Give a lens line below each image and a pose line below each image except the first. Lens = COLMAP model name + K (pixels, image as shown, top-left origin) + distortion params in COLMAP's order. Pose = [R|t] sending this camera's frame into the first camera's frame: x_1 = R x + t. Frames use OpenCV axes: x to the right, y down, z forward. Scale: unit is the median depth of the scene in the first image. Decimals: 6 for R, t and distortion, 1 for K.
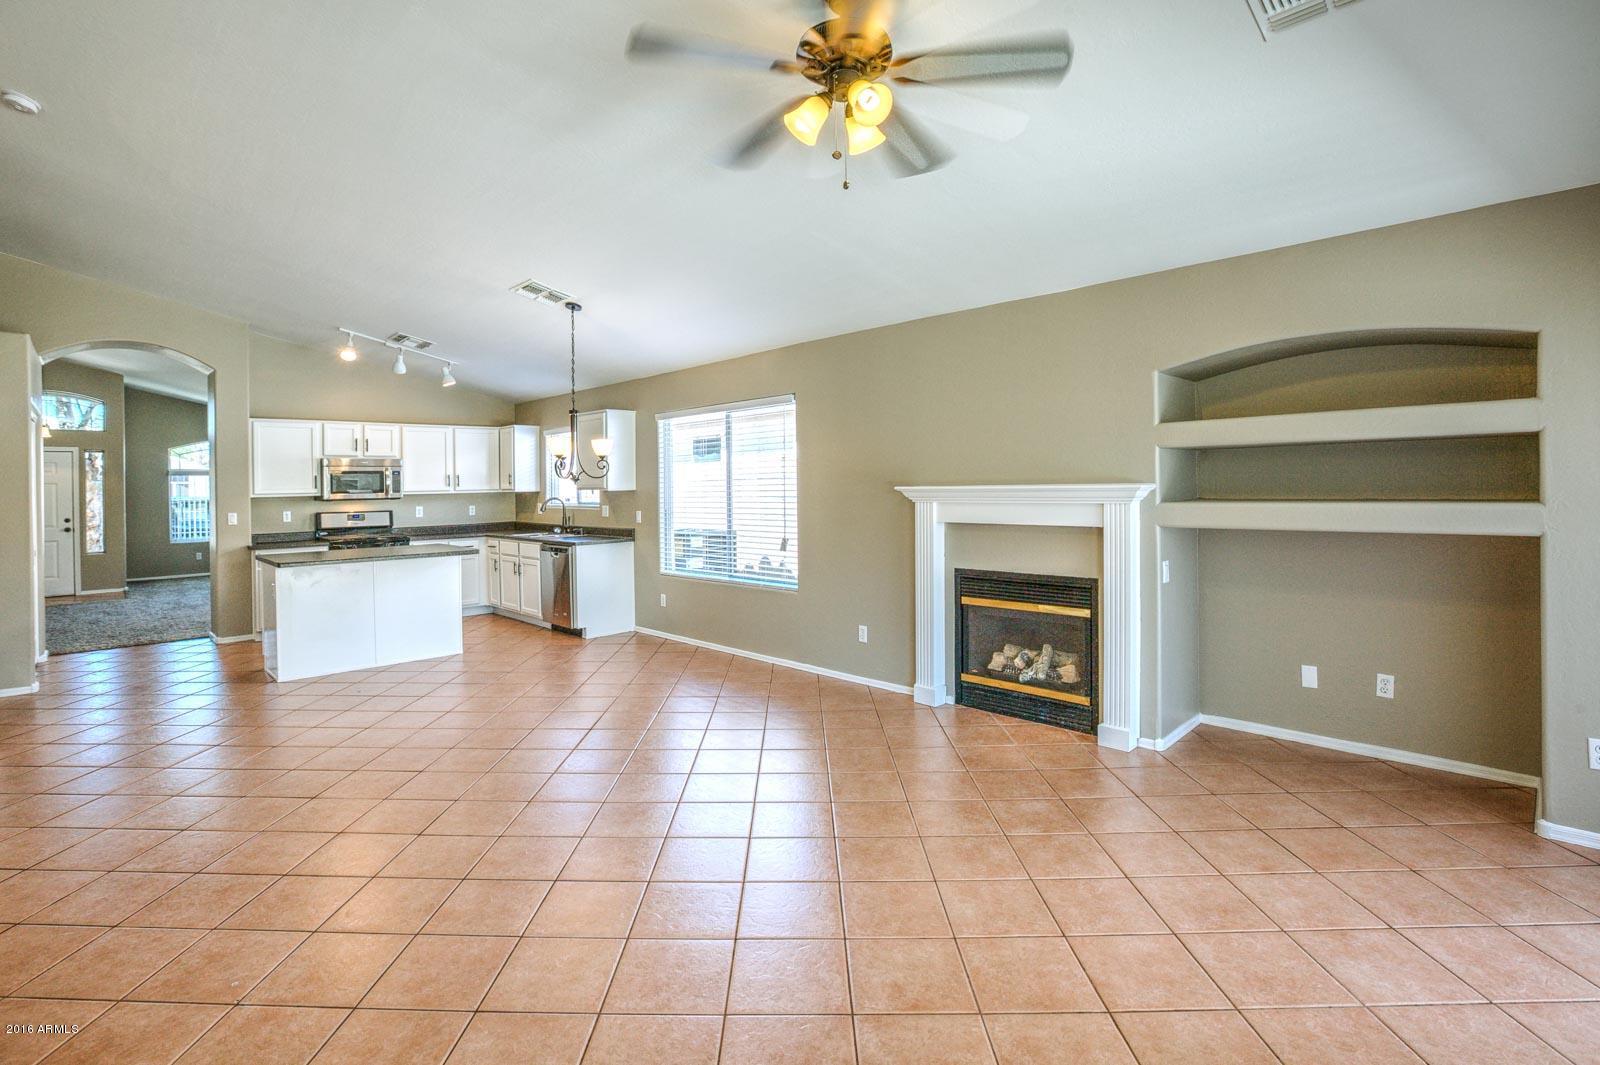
lens RADIAL K [[745.6, 0, 804.1], [0, 745.6, 501.4], [0, 0, 1]] dist [-0.047808, 0.000039]
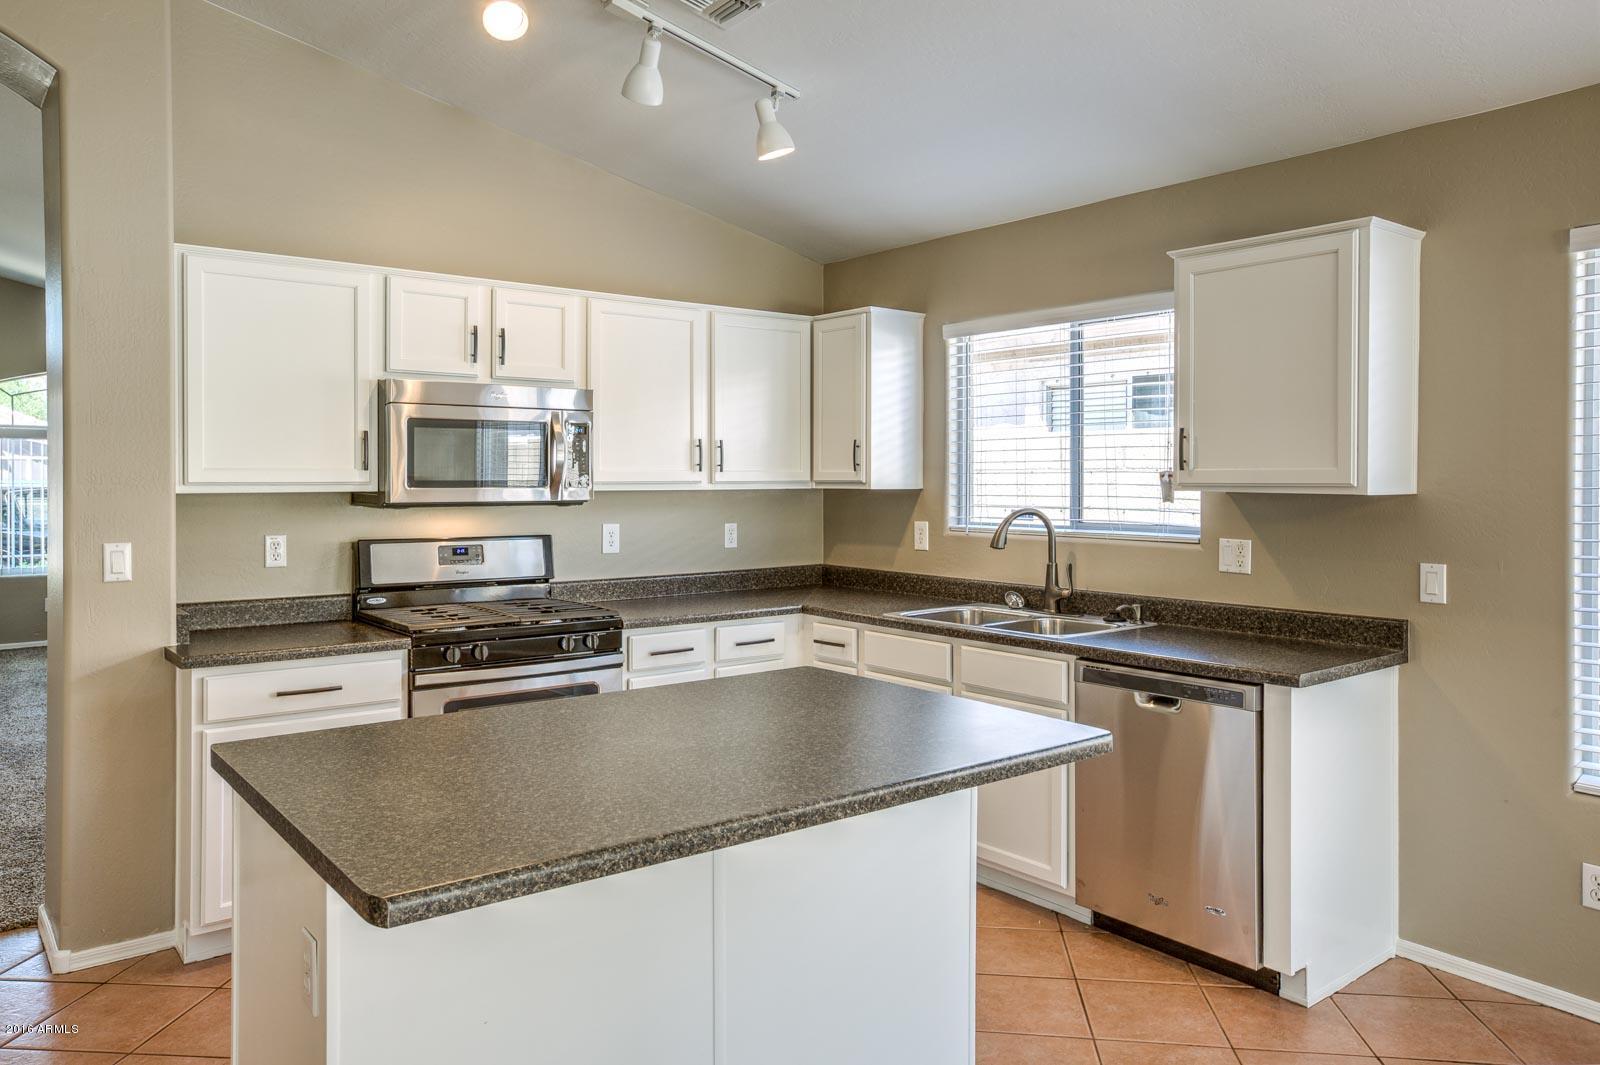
lens RADIAL K [[1125.6, 0, 800.0], [0, 1125.6, 532.5], [0, 0, 1]] dist [0.004320, -0.000421]
pose [[0.994635, 0.022529, -0.100966, -0.402685], [-0.019692, 0.999385, 0.029012, -0.007623], [0.101557, -0.026868, 0.994467, 0.487539]]
